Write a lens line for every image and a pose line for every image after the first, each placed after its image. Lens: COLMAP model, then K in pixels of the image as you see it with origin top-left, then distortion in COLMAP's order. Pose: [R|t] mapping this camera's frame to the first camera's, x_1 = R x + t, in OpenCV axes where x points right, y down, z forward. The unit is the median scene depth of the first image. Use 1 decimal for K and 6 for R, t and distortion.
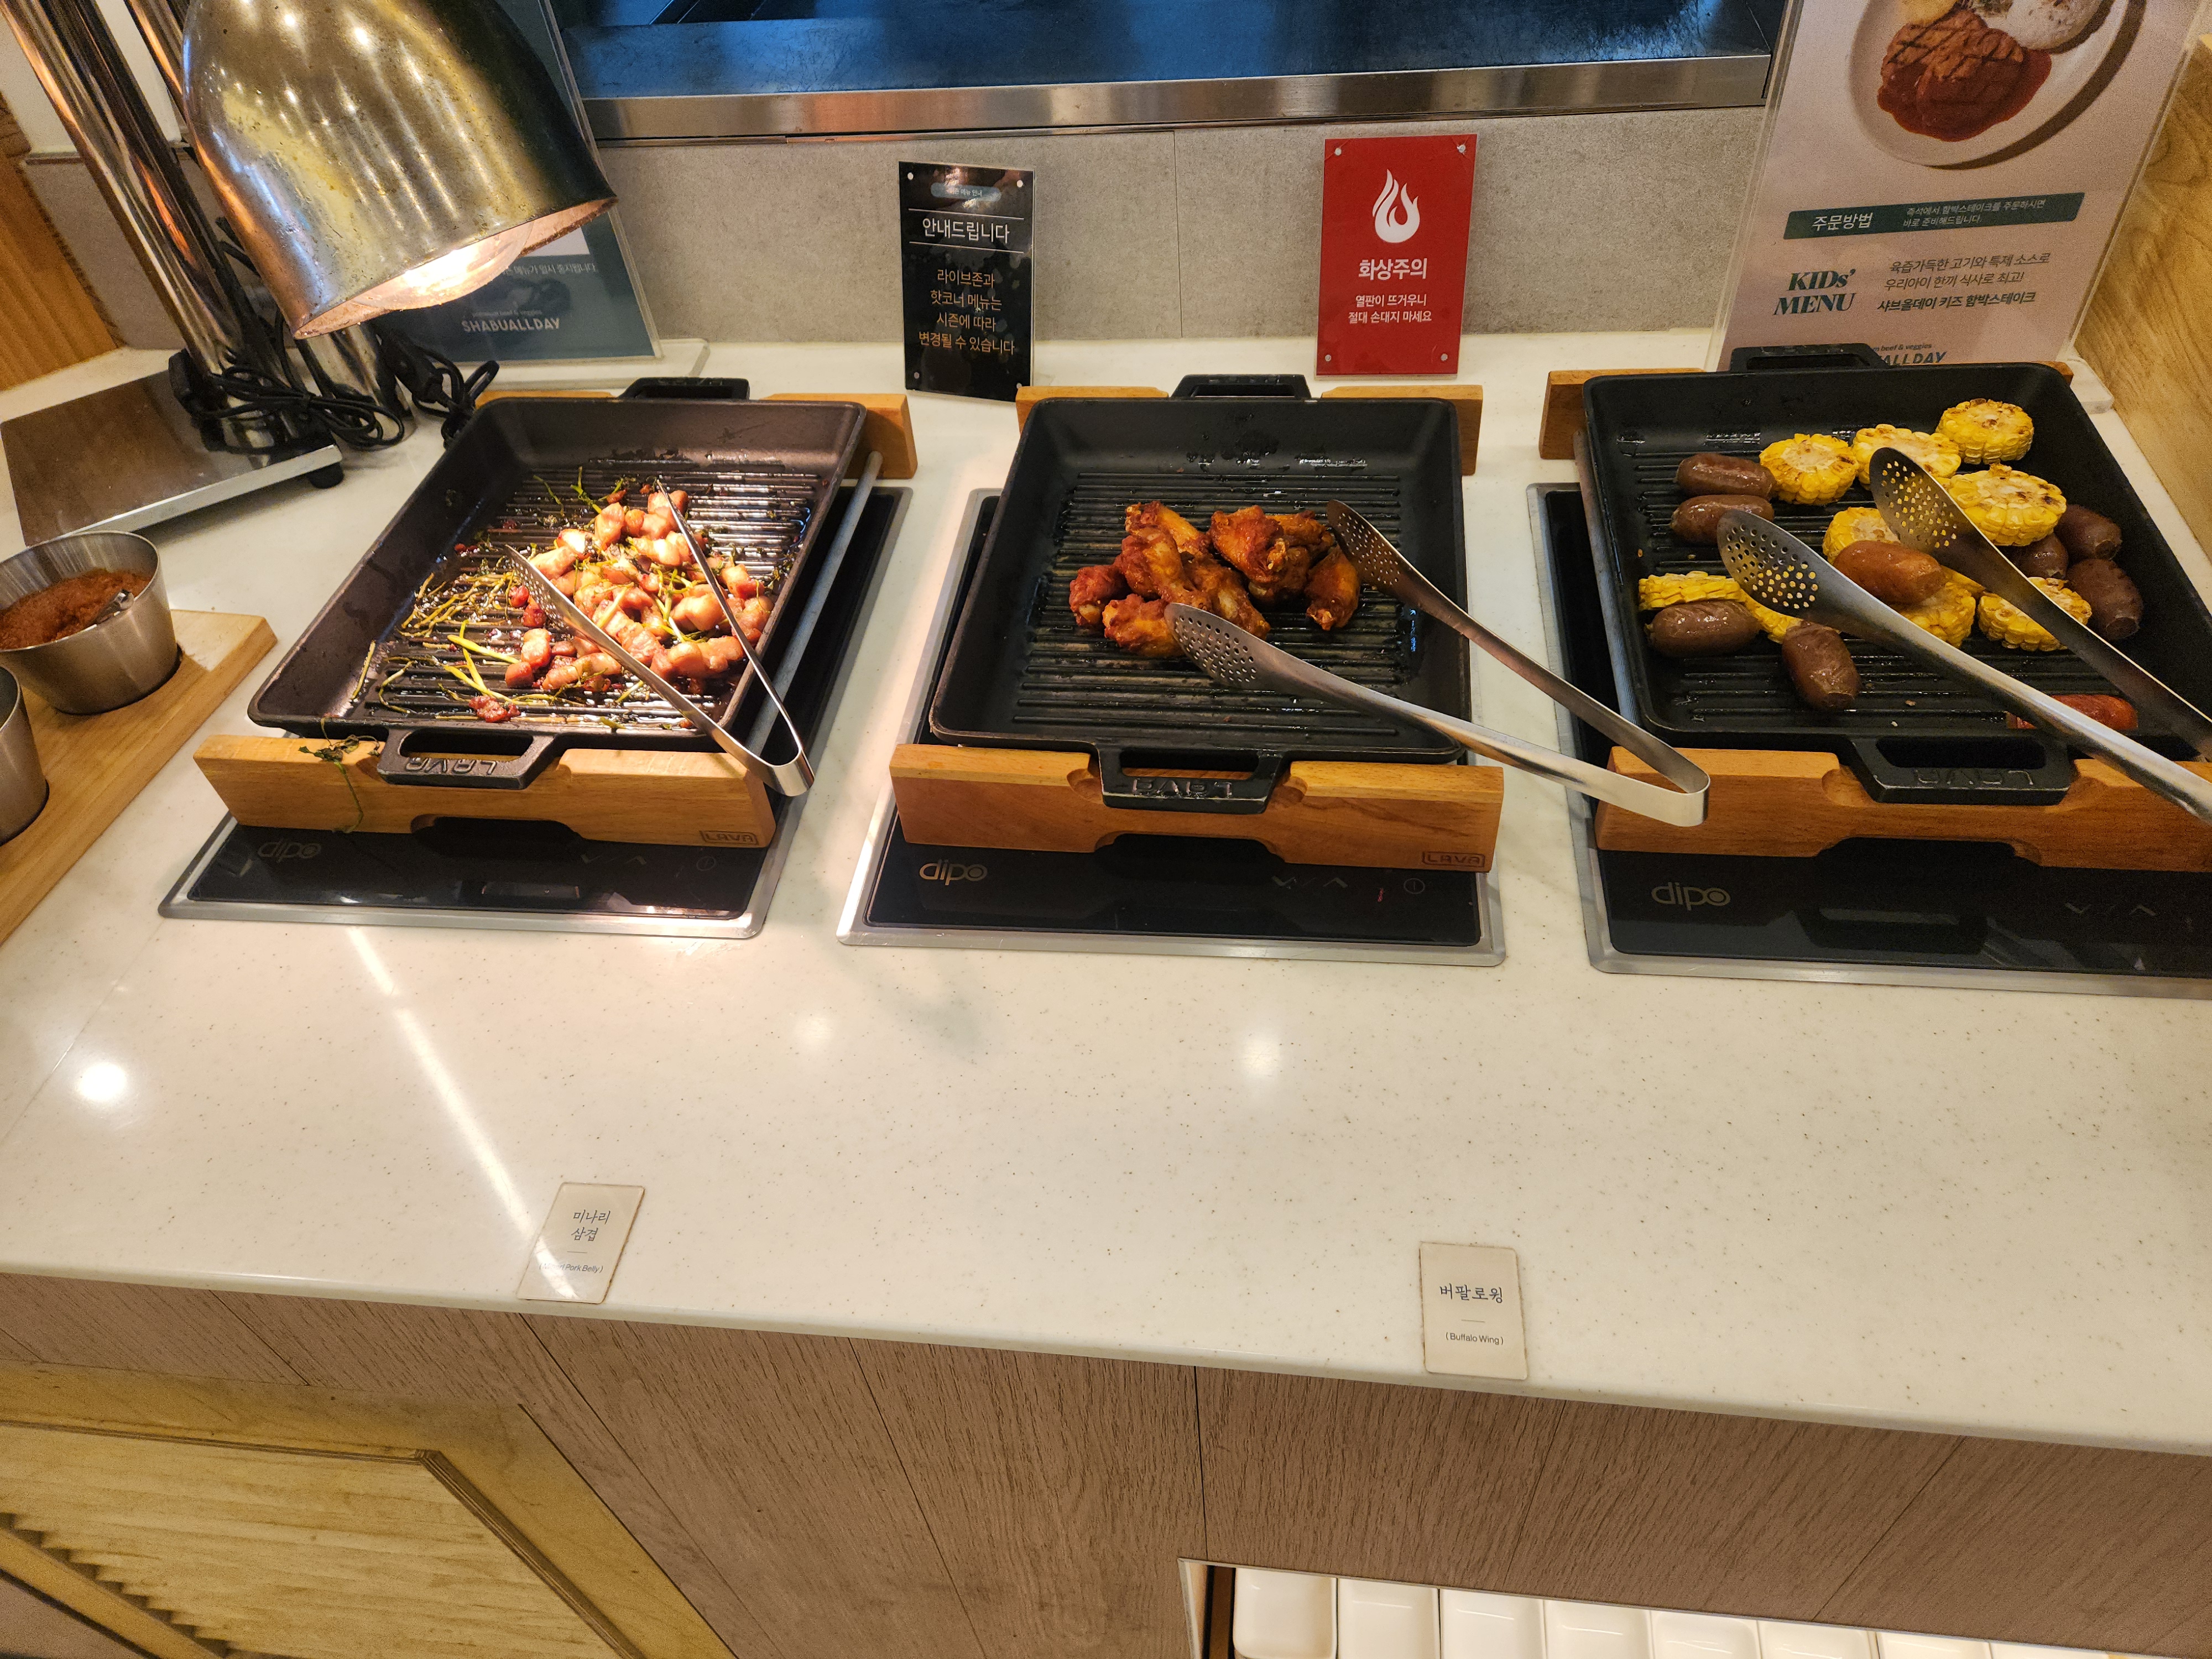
lens RADIAL K [[1513.6, 0, 1097.4], [0, 1513.6, 834.4], [0, 0, 1]] dist [-0.004718, -0.007368]
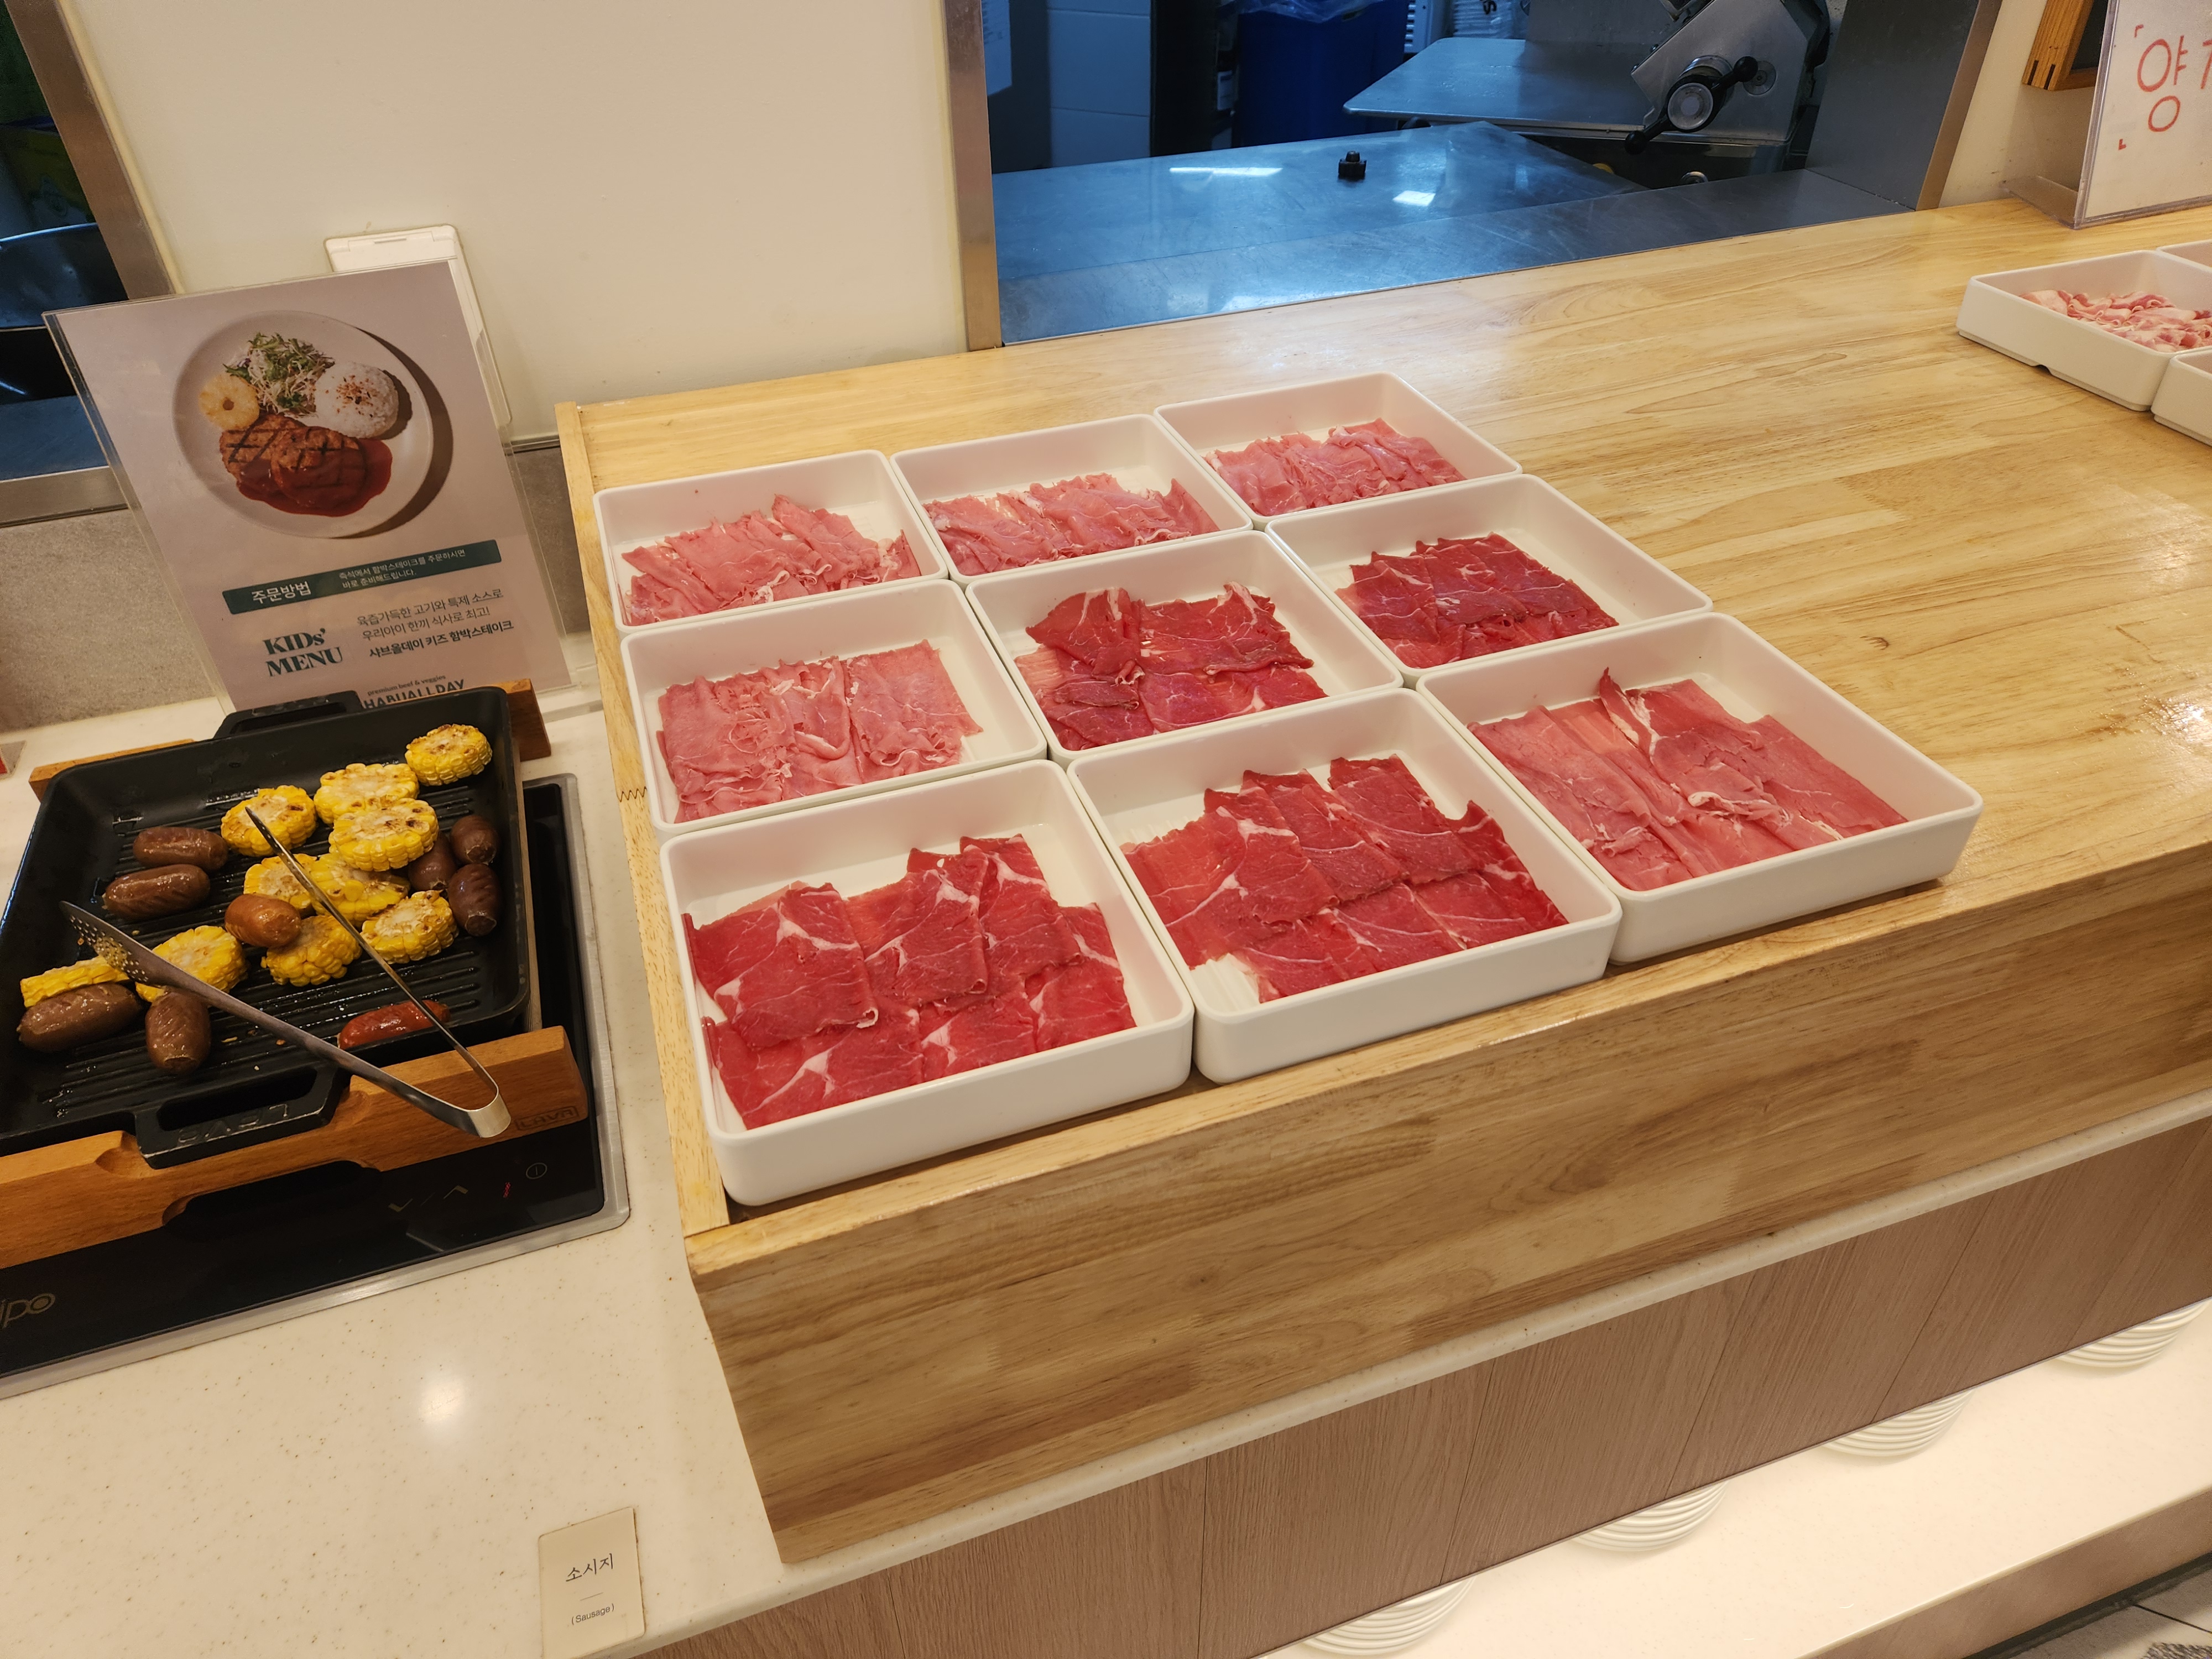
lens RADIAL K [[1426.7, 0, 1103.7], [0, 1426.7, 826.8], [0, 0, 1]] dist [0.010844, 0.001371]
pose [[0.893484, -0.214463, 0.394578, 0.589121], [0.271213, 0.957972, -0.093453, 0.016314], [-0.357952, 0.190514, 0.914098, -0.134238]]
